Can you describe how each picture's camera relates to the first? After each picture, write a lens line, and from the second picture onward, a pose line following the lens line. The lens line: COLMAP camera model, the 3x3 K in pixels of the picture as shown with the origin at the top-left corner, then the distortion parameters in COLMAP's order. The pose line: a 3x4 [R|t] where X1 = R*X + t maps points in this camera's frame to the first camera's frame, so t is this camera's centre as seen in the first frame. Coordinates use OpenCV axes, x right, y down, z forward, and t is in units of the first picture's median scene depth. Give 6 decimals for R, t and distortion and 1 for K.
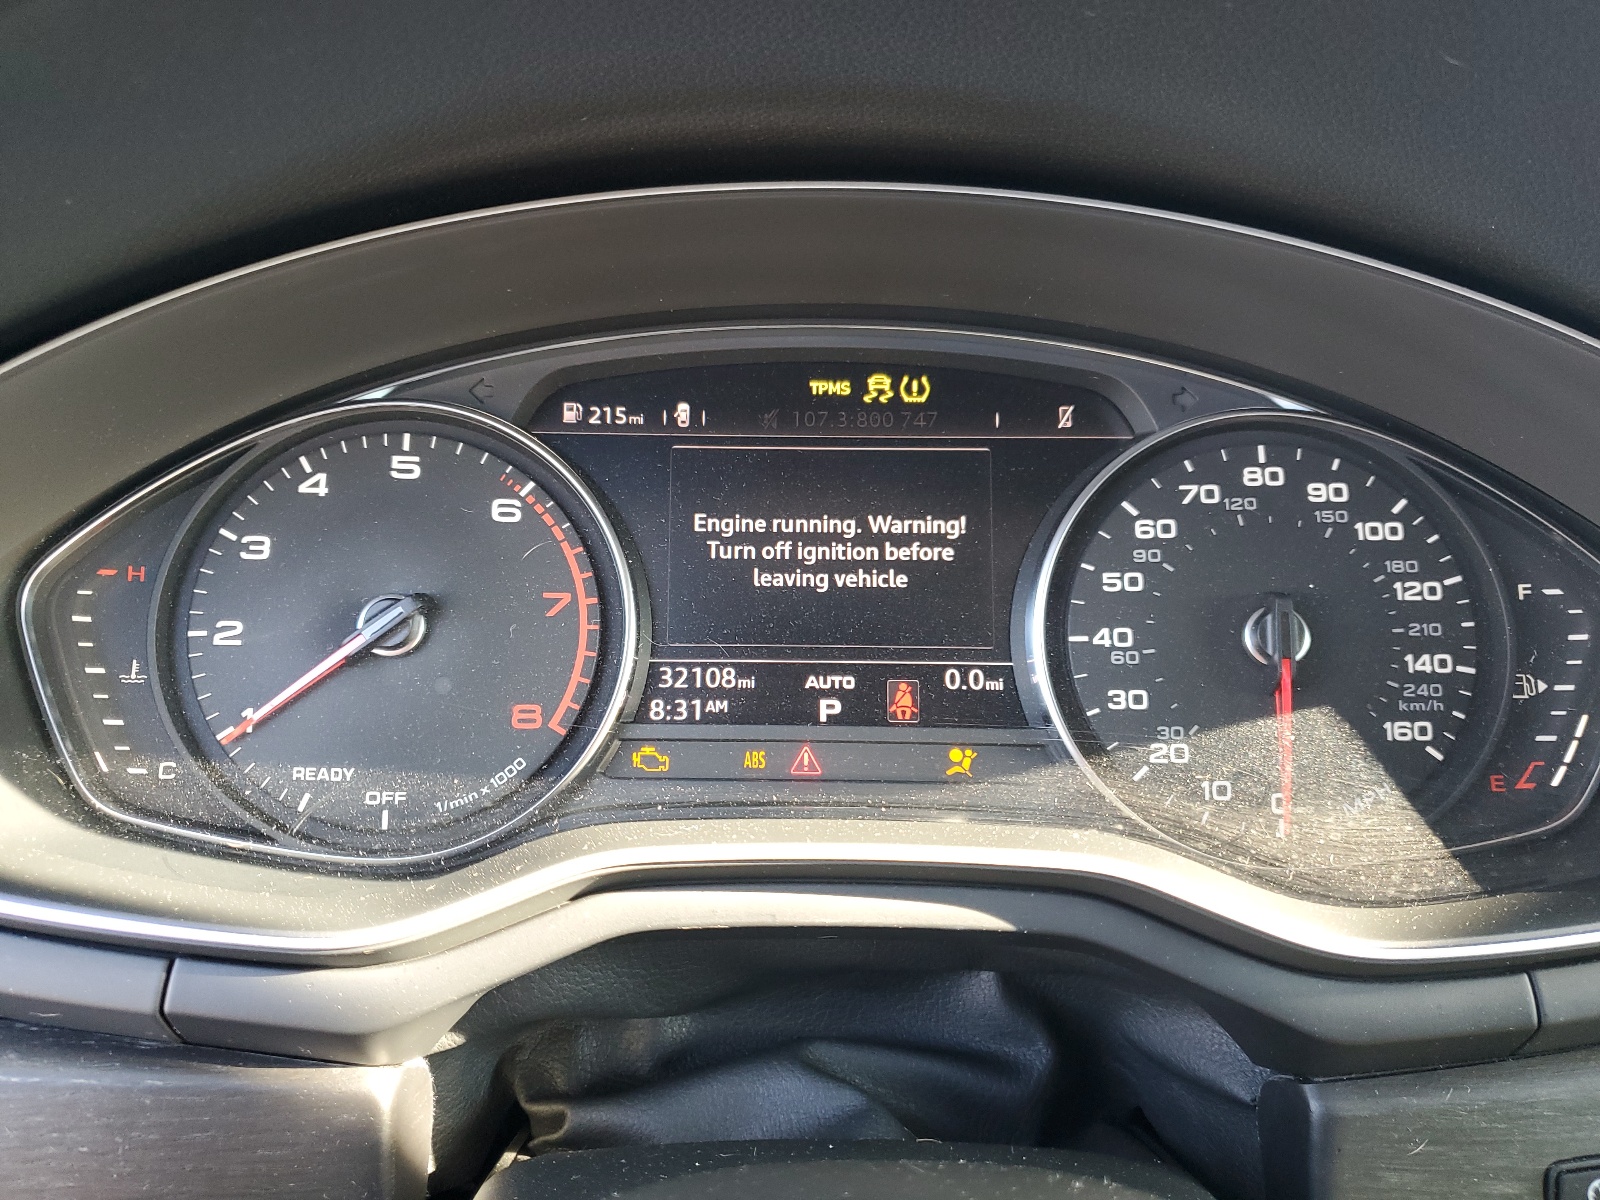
lens RADIAL K [[1230.2, 0, 794.9], [0, 1230.2, 601.2], [0, 0, 1]] dist [-0.009762, 0.000235]
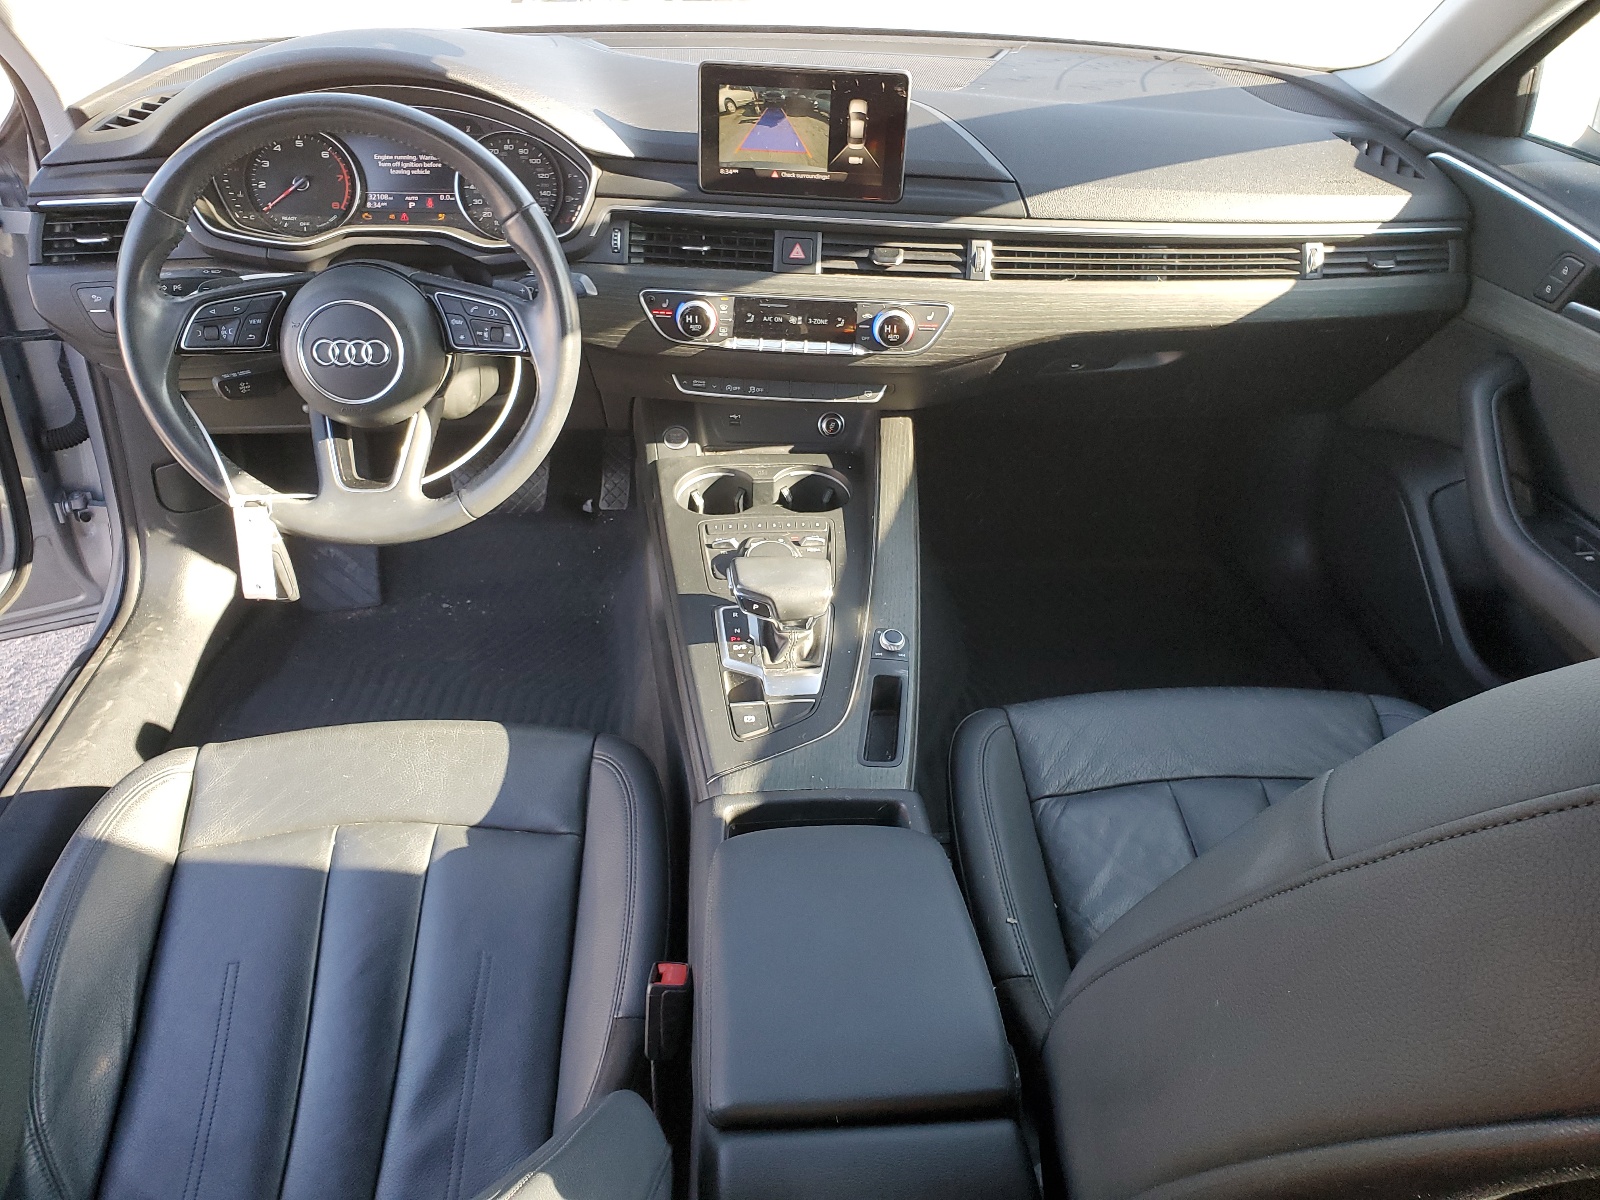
lens RADIAL K [[1230.2, 0, 805.6], [0, 1230.2, 592.0], [0, 0, 1]] dist [-0.009762, 0.000235]
pose [[0.993725, -0.029829, 0.107801, 0.879958], [-0.006483, 0.946804, 0.321745, -0.017667], [-0.111664, -0.320425, 0.940670, -3.526112]]
